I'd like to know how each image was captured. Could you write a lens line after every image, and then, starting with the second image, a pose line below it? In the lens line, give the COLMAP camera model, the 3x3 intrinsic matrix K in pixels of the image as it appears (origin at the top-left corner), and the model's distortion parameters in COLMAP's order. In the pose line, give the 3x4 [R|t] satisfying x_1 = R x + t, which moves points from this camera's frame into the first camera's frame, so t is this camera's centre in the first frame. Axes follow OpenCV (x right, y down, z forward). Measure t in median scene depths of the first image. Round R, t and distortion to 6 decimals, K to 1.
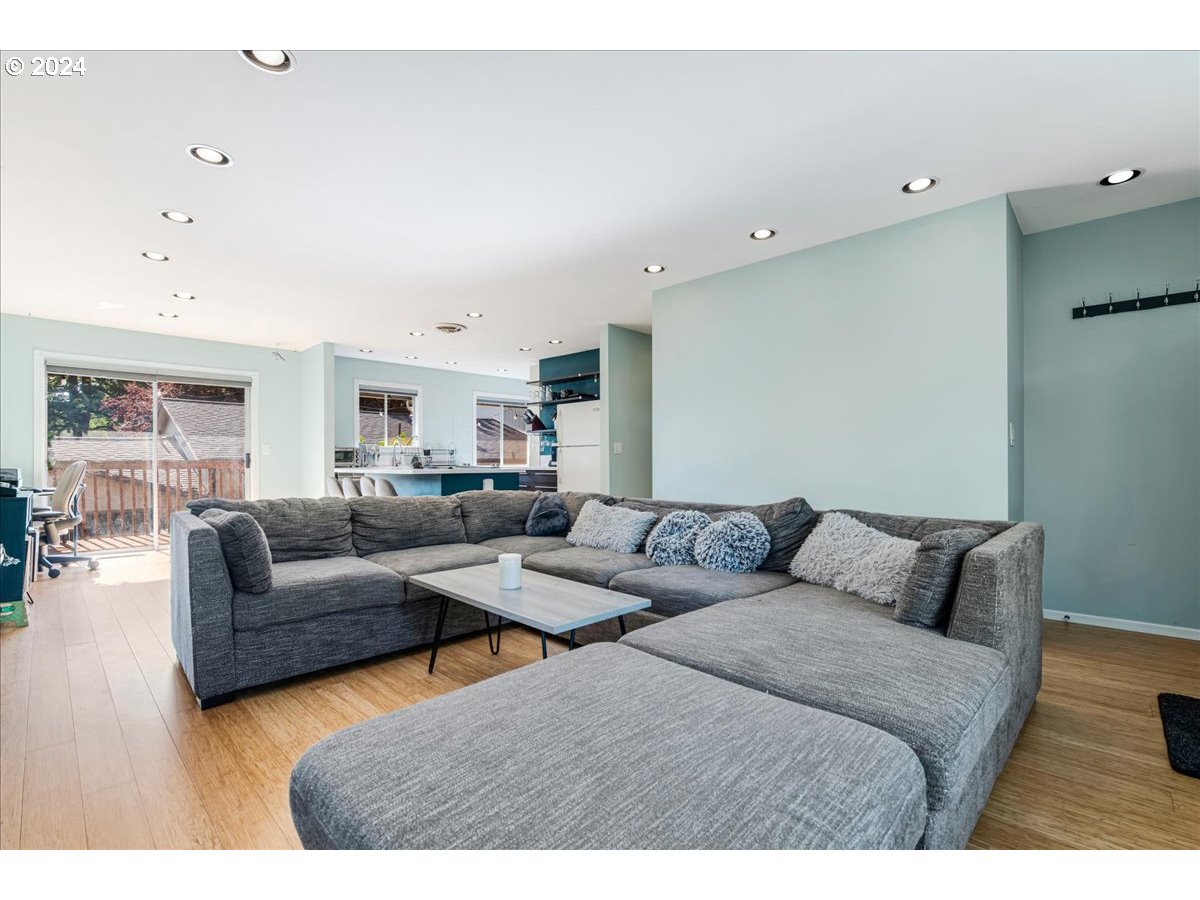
lens RADIAL K [[536.5, 0, 598.6], [0, 536.5, 457.5], [0, 0, 1]] dist [-0.000691, -0.000225]
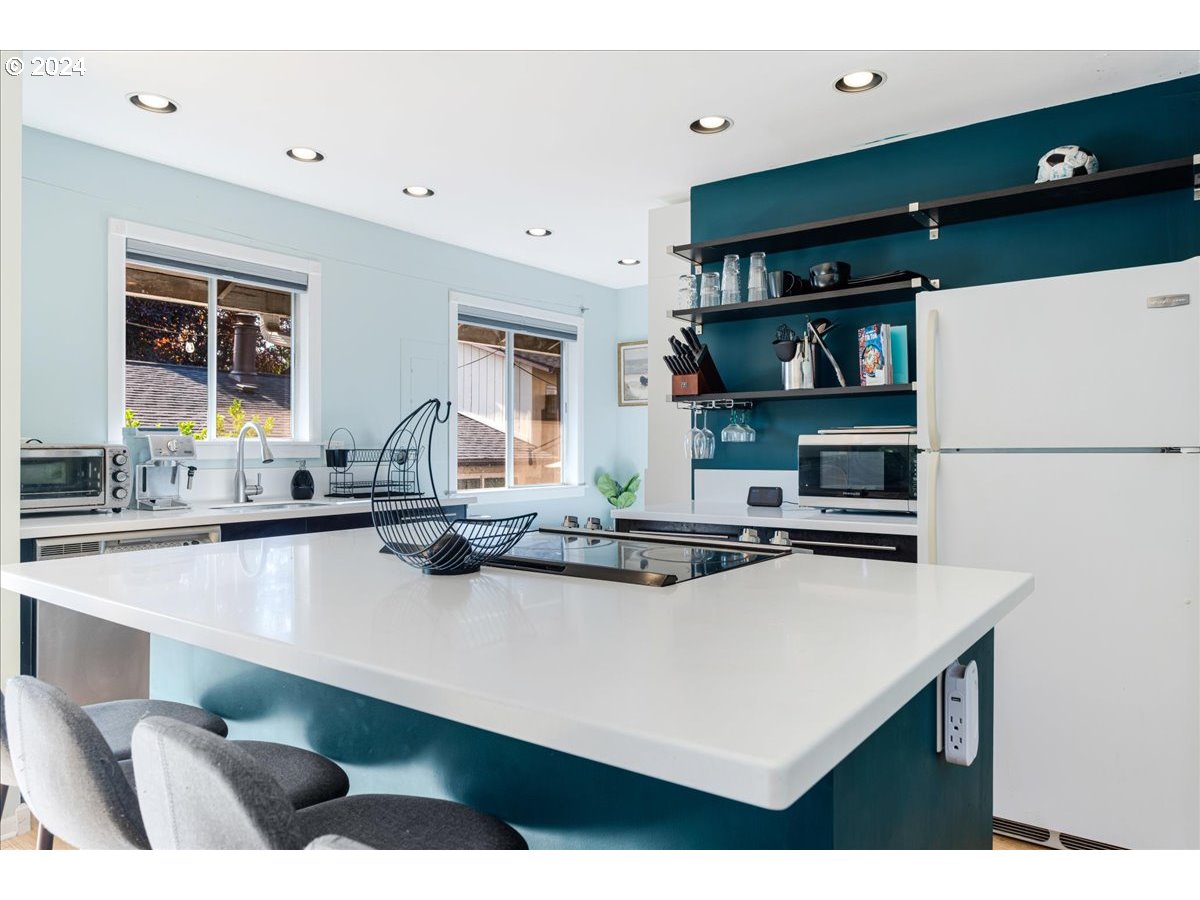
lens RADIAL K [[778.9, 0, 599.1], [0, 778.9, 452.8], [0, 0, 1]] dist [0.029388, 0.000111]
pose [[0.992357, 0.005213, 0.123286, -0.230729], [-0.004969, 0.999985, -0.002286, -0.013005], [-0.123296, 0.001656, 0.992369, 0.515321]]
